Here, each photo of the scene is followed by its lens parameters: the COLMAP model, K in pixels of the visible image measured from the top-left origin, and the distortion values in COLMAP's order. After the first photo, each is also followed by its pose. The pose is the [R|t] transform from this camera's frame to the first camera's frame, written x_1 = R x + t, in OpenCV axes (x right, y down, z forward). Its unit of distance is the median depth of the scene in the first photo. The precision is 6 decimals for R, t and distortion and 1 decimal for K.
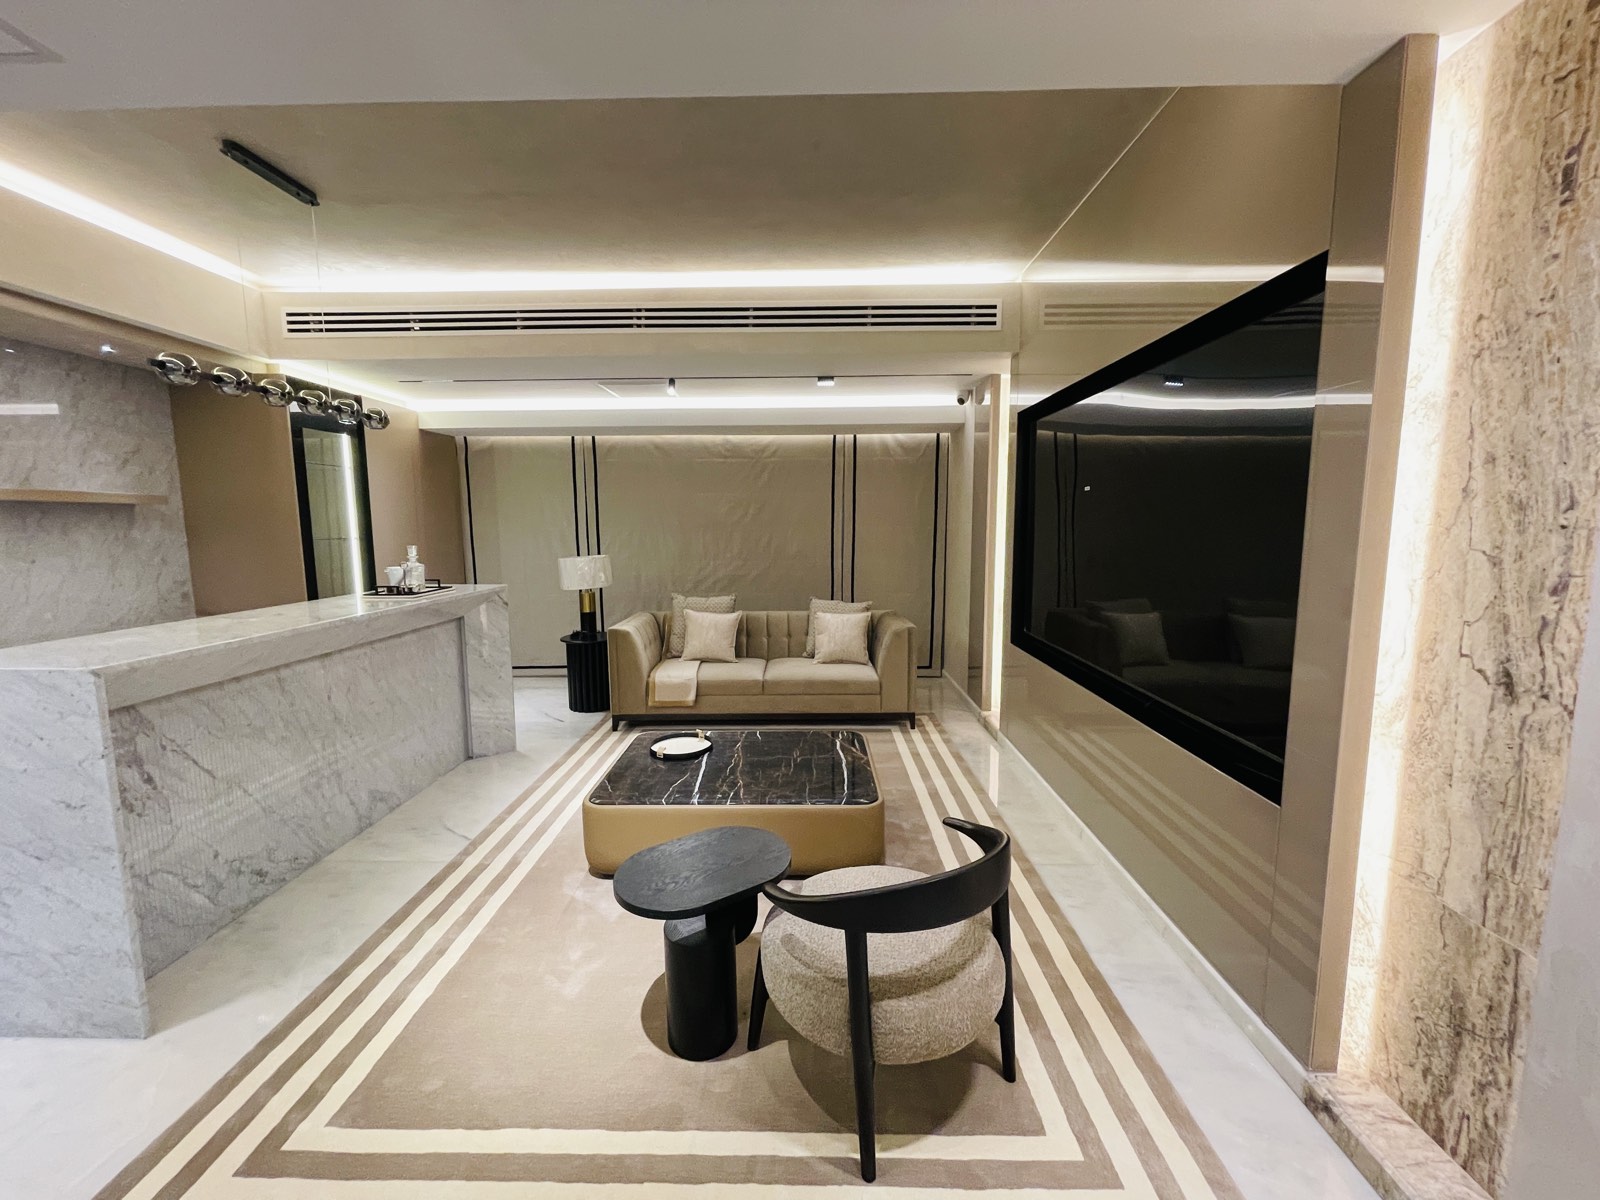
lens RADIAL K [[643.5, 0, 799.5], [0, 643.5, 594.4], [0, 0, 1]] dist [-0.001464, 0.001383]
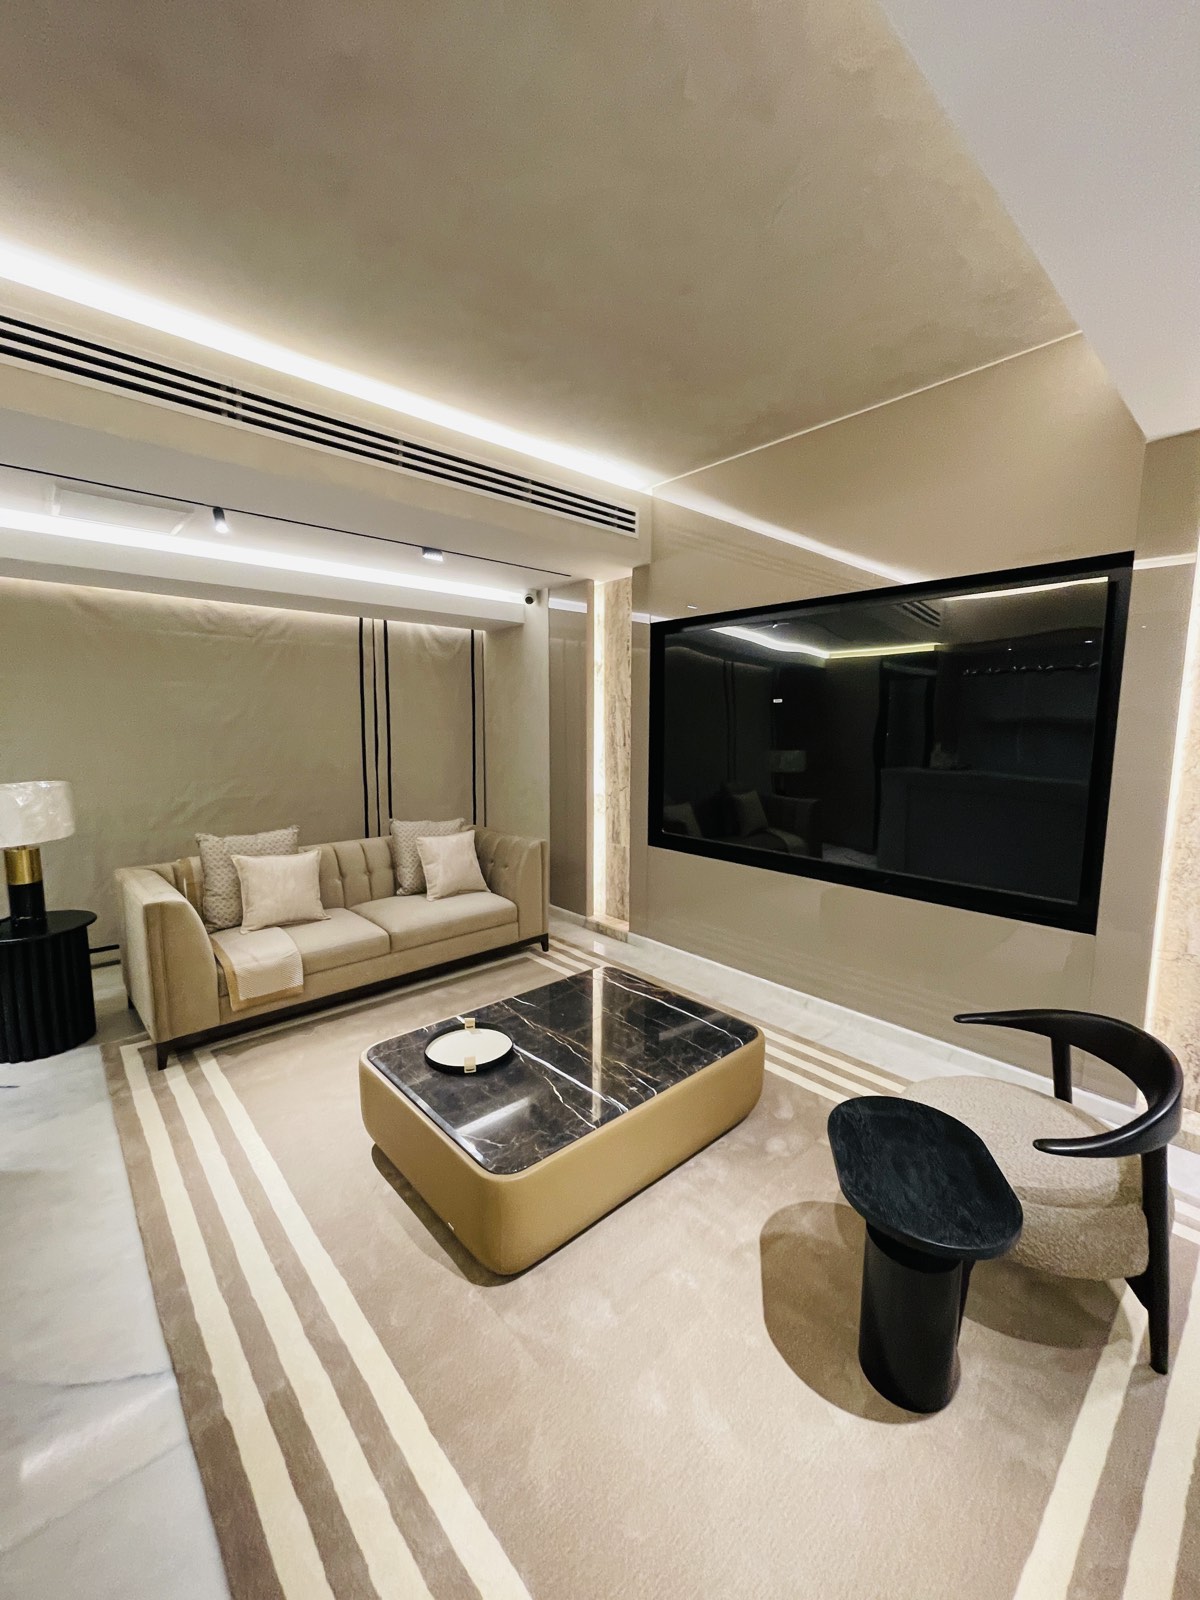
lens RADIAL K [[643.5, 0, 596.1], [0, 643.5, 797.7], [0, 0, 1]] dist [-0.001464, 0.001383]
pose [[0.731448, -0.071617, 0.678126, -1.250528], [0.068235, 0.997165, 0.031711, -0.116326], [-0.678475, 0.023077, 0.734261, 0.870432]]
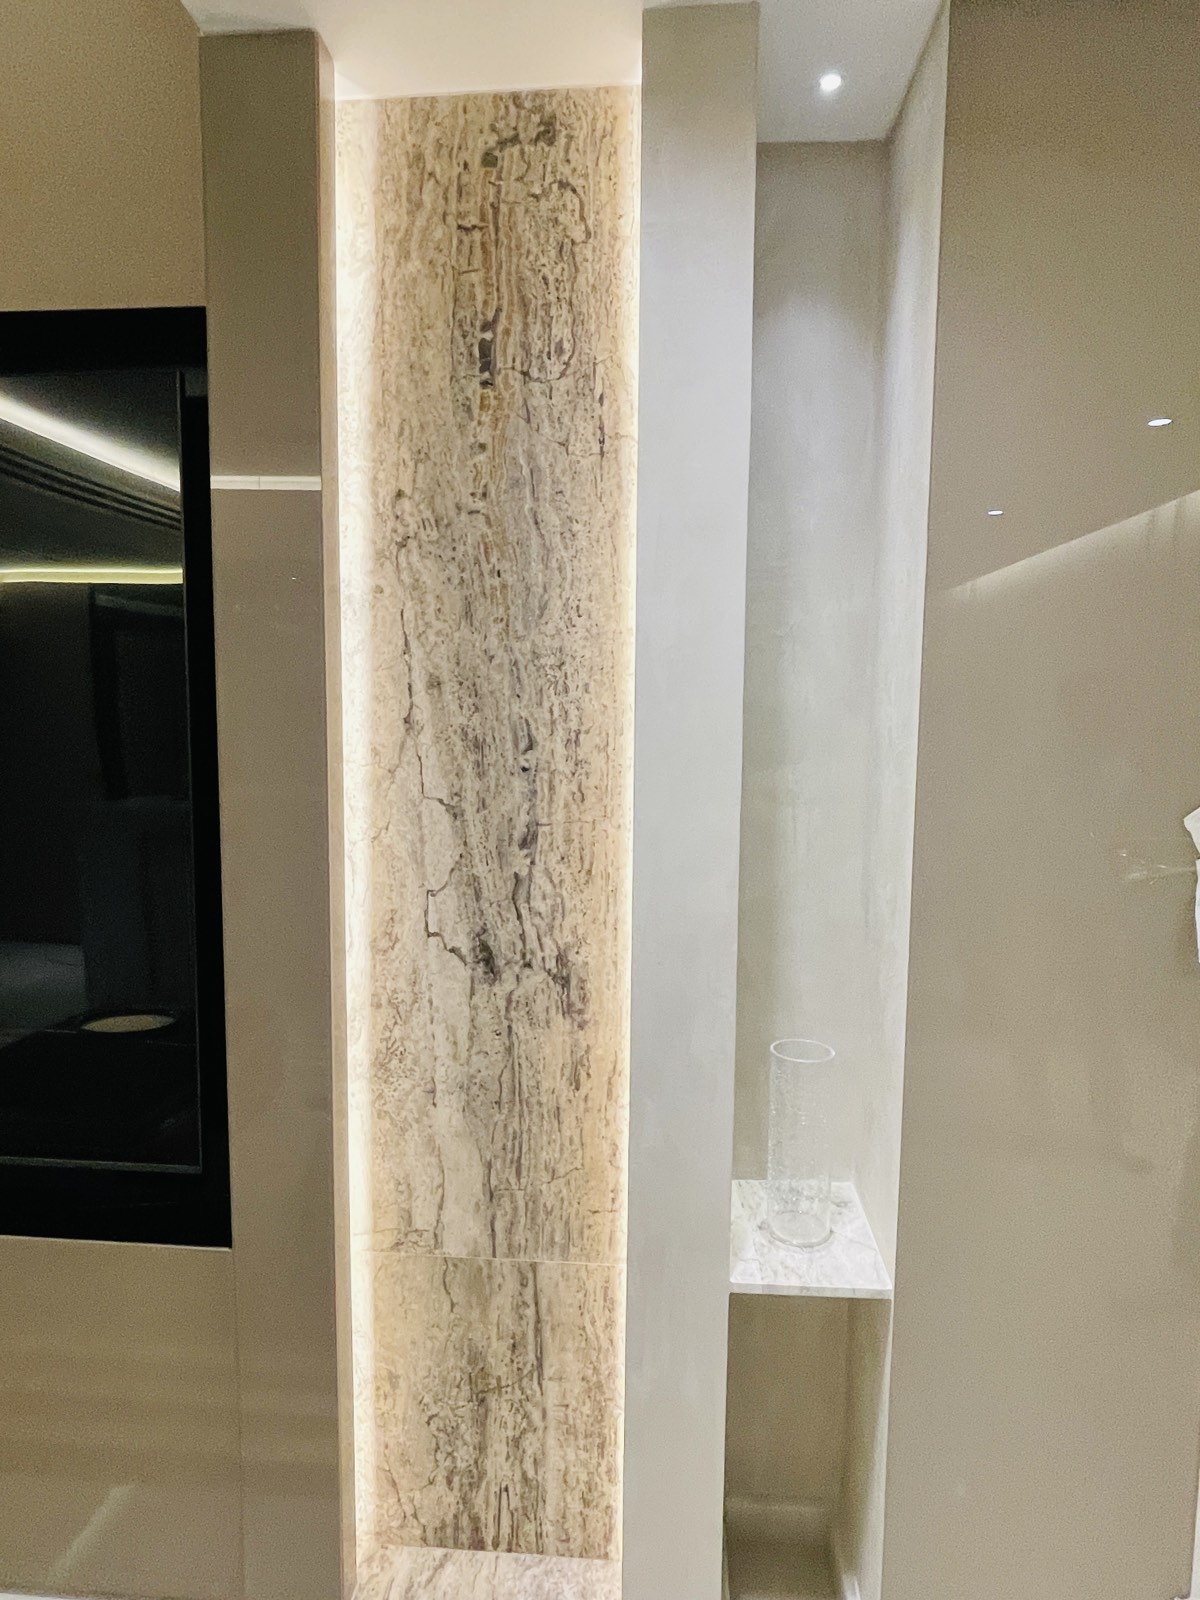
lens RADIAL K [[949.8, 0, 585.0], [0, 949.8, 790.8], [0, 0, 1]] dist [0.008234, -0.017361]
pose [[0.062589, -0.091075, 0.993875, -0.067709], [0.105831, 0.990819, 0.084131, -0.151703], [-0.992412, 0.099917, 0.071653, 0.721029]]
